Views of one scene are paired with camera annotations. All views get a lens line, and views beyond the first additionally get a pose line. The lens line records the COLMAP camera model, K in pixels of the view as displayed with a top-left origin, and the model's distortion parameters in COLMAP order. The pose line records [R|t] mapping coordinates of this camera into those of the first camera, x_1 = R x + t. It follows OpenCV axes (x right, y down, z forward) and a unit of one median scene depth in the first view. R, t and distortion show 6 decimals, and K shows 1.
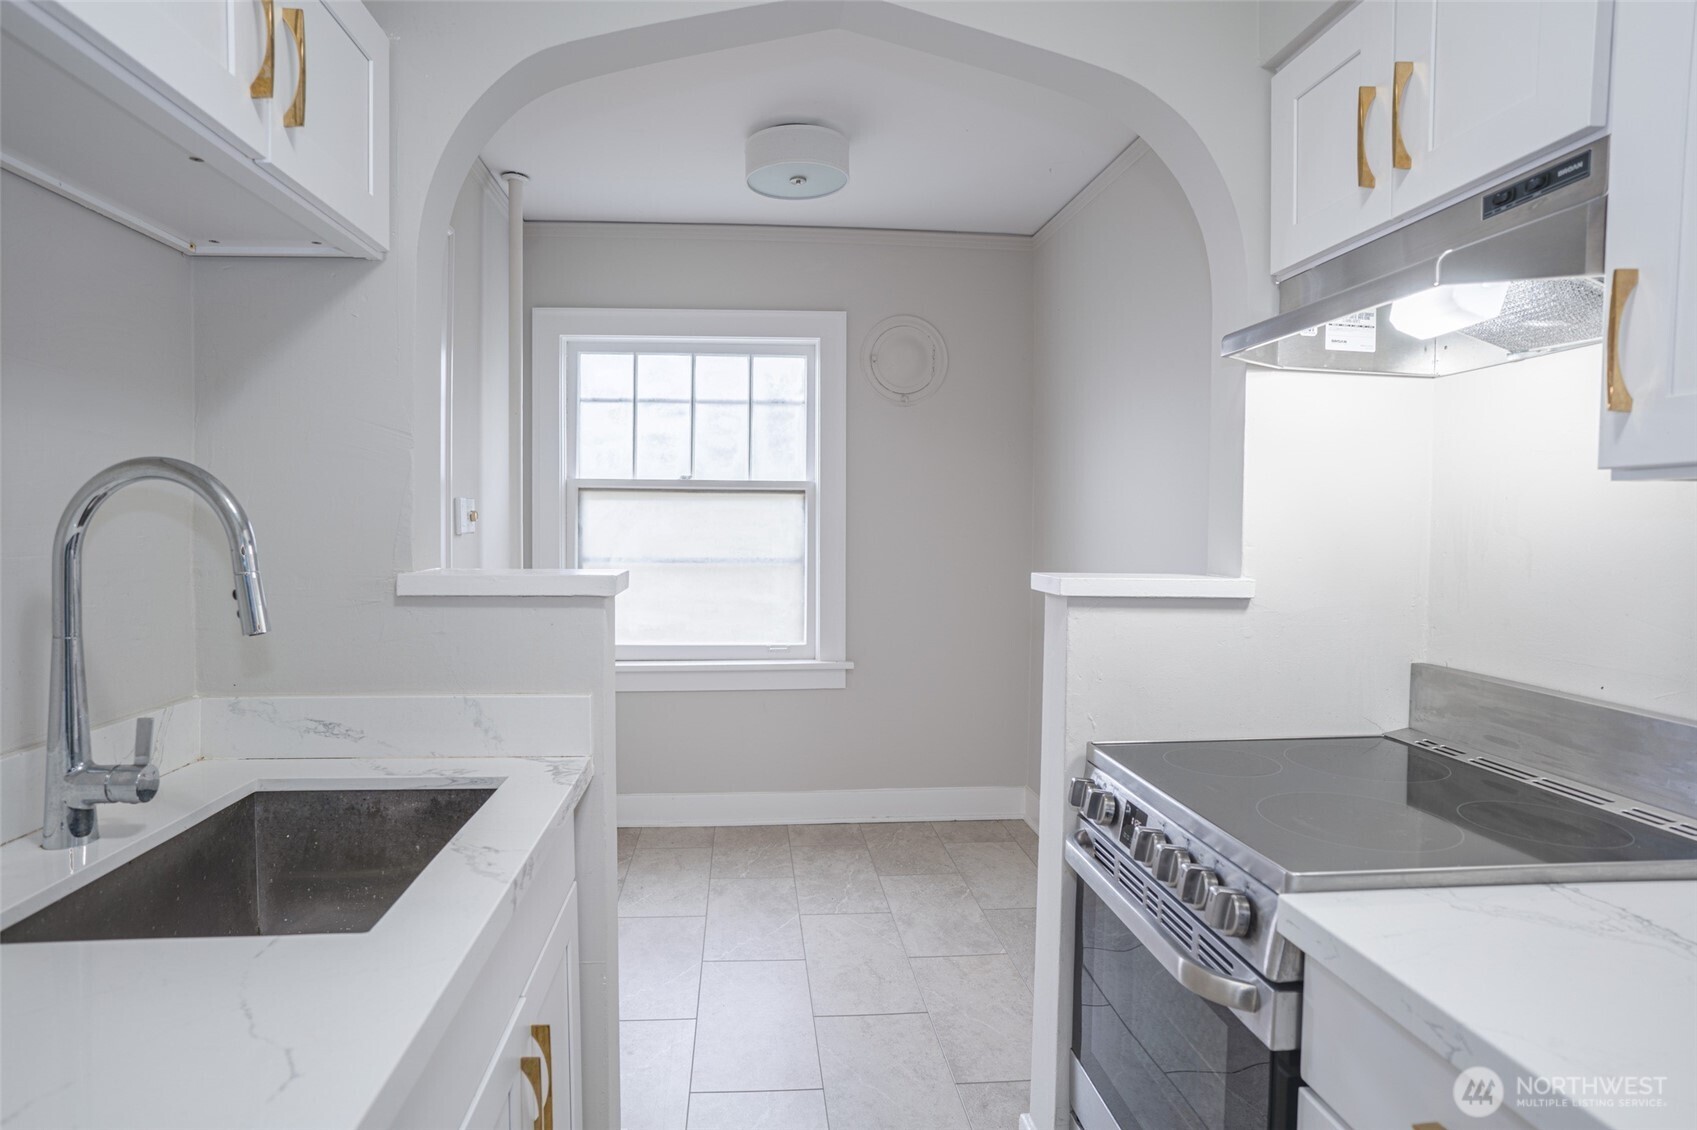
lens RADIAL K [[1169.9, 0, 848.5], [0, 1169.9, 565.0], [0, 0, 1]] dist [-0.000523, -0.000057]
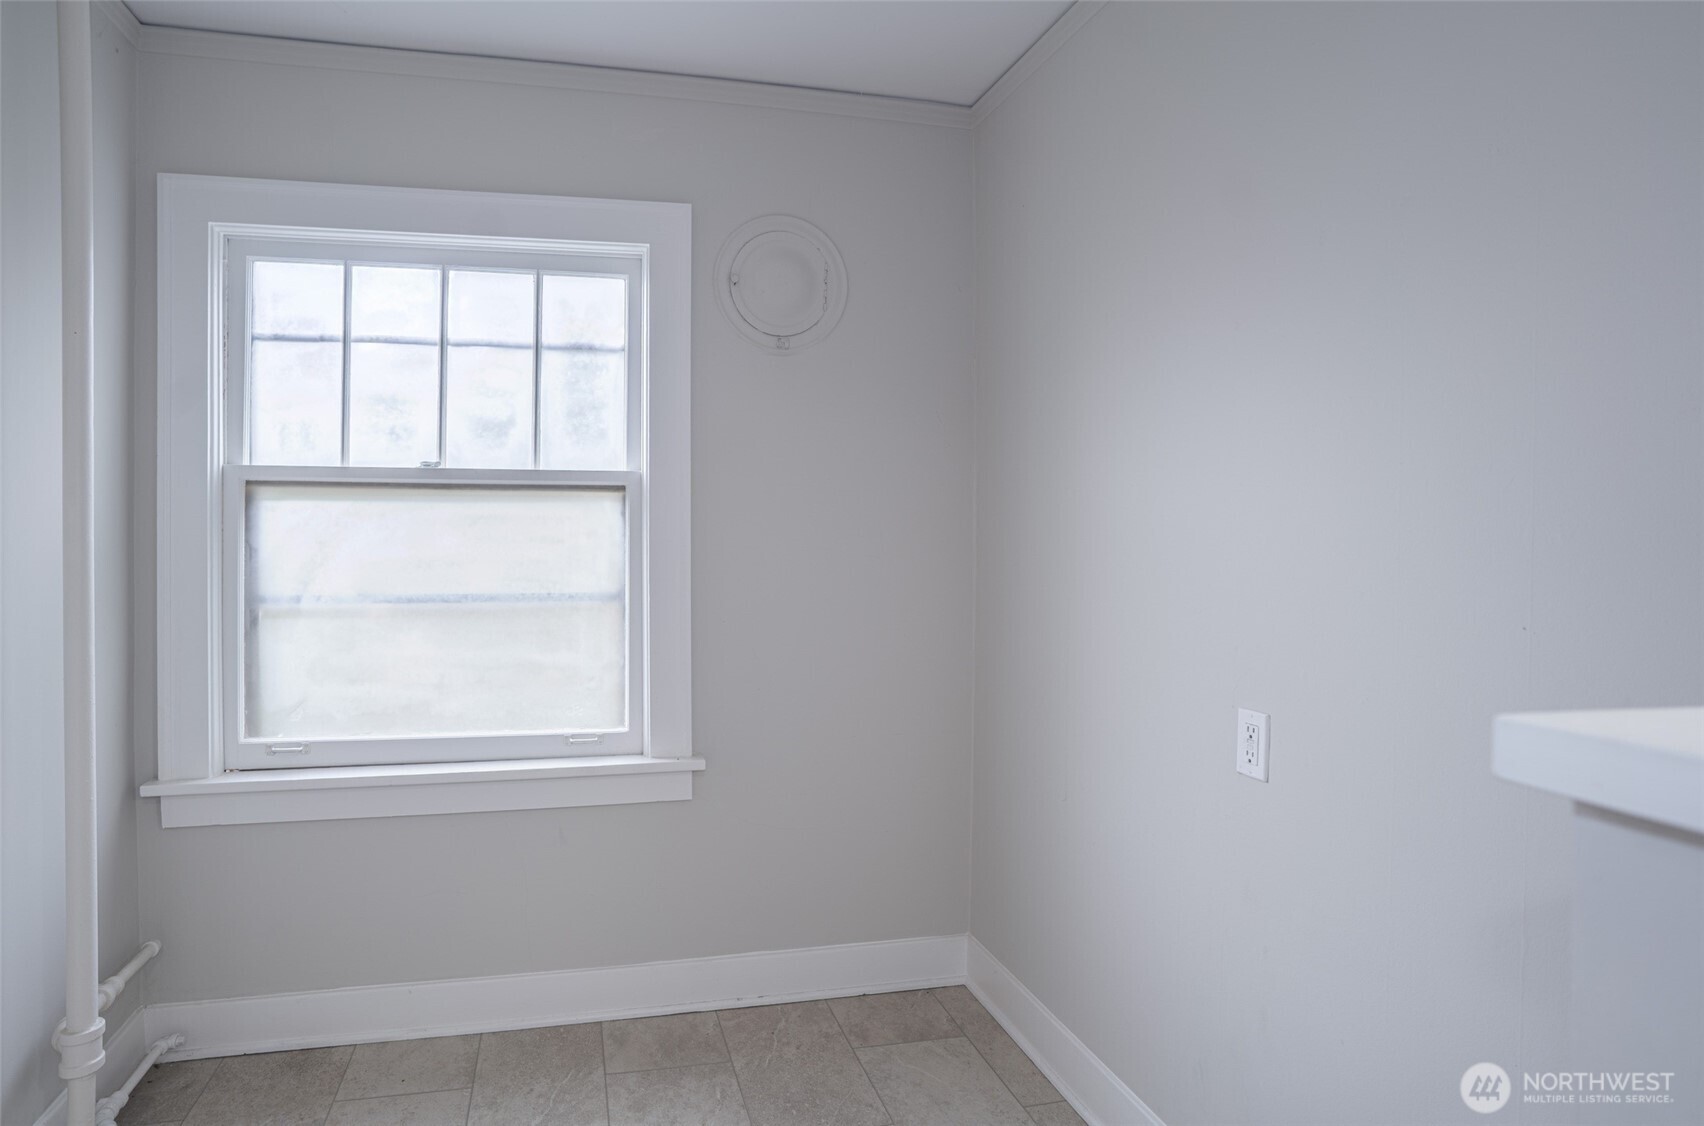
lens RADIAL K [[1222.8, 0, 852.0], [0, 1222.8, 563.0], [0, 0, 1]] dist [-0.066186, 0.000109]
pose [[0.989485, -0.005417, 0.144537, -0.011508], [0.007871, 0.999834, -0.016416, -0.010474], [-0.144424, 0.017381, 0.989363, 0.335088]]
